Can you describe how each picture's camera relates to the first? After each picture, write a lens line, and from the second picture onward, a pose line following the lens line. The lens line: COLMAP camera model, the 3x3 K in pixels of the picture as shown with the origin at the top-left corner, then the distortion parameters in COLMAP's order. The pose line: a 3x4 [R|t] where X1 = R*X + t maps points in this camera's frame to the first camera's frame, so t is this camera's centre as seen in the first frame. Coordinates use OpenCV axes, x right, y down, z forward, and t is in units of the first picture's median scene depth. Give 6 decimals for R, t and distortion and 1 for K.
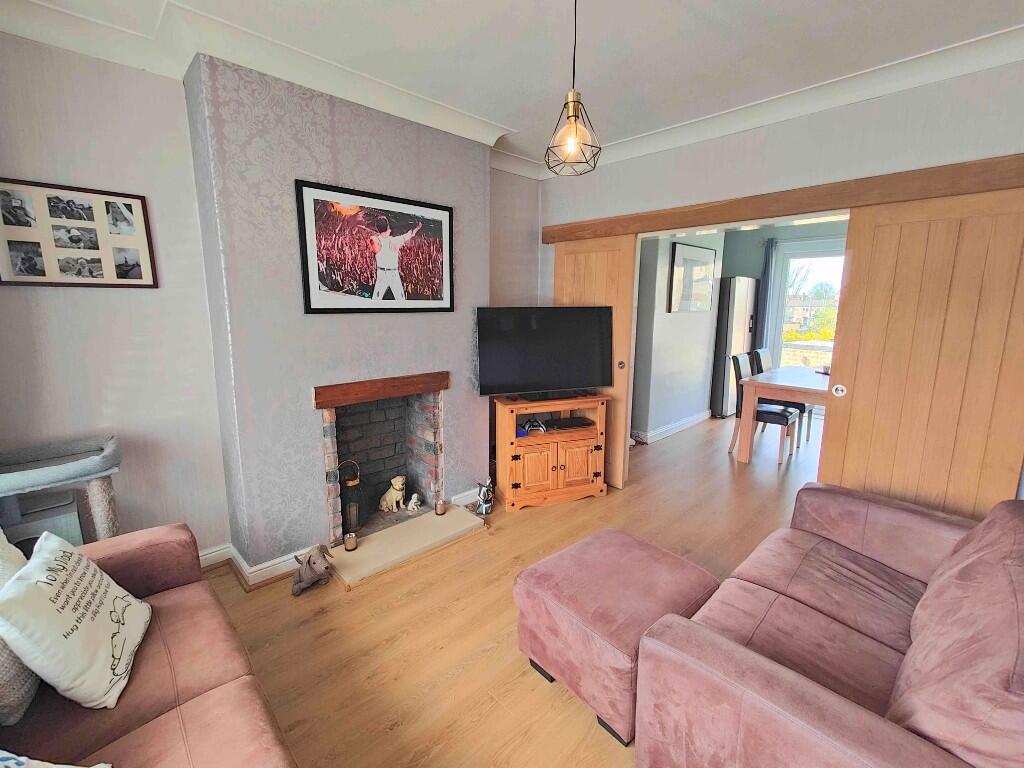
lens RADIAL K [[452.0, 0, 512.4], [0, 452.0, 384.4], [0, 0, 1]] dist [0.007257, -0.000931]
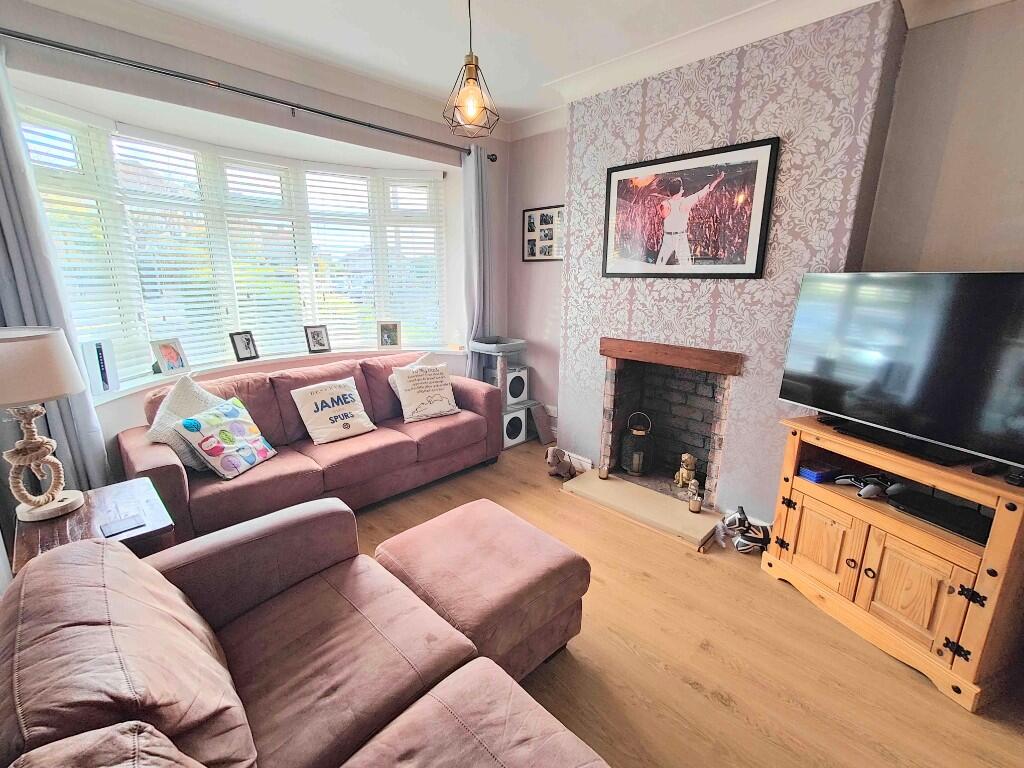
lens RADIAL K [[452.0, 0, 512.7], [0, 452.0, 383.9], [0, 0, 1]] dist [0.007257, -0.000931]
pose [[0.016375, 0.232436, -0.972474, 0.738057], [-0.184828, 0.956546, 0.225517, -0.097576], [0.982634, 0.176048, 0.058624, 0.649599]]
